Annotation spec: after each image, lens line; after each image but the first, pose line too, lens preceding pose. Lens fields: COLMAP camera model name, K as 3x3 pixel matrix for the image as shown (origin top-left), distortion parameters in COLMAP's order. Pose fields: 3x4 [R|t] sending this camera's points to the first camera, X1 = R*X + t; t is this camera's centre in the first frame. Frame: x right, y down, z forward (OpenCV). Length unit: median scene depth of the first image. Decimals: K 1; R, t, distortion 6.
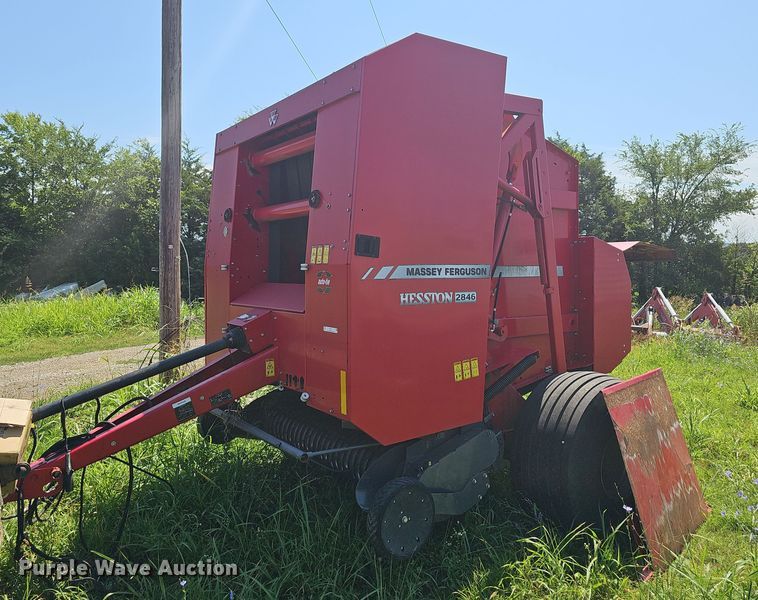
lens RADIAL K [[536.1, 0, 385.6], [0, 536.1, 293.1], [0, 0, 1]] dist [0.033591, -0.002801]
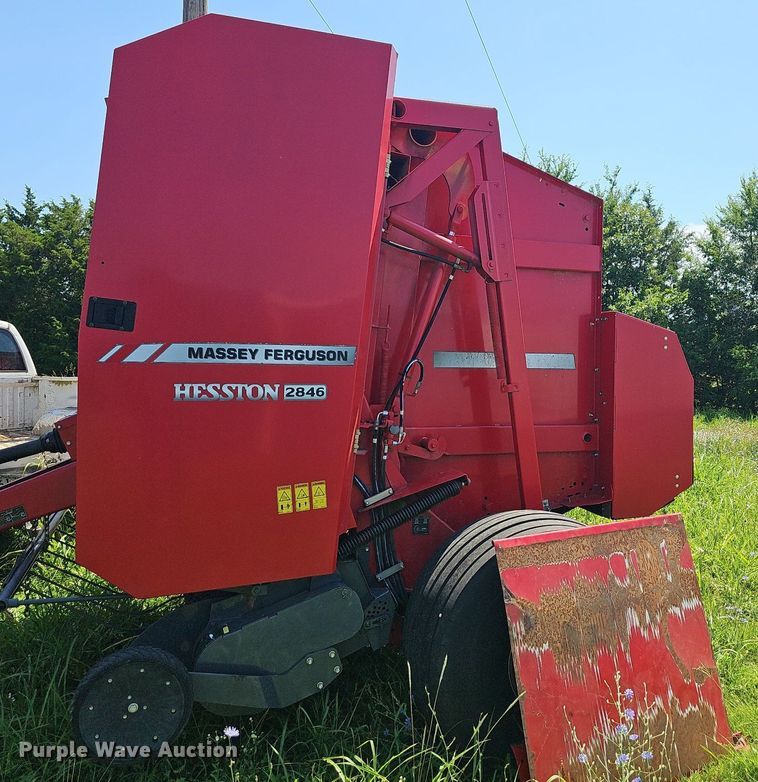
lens RADIAL K [[676.5, 0, 404.3], [0, 676.5, 384.1], [0, 0, 1]] dist [0.029216, -0.004848]
pose [[0.980699, 0.025831, -0.193811, 0.458448], [-0.027624, 0.999597, -0.006557, -0.000910], [0.193564, 0.011784, 0.981017, 0.176903]]
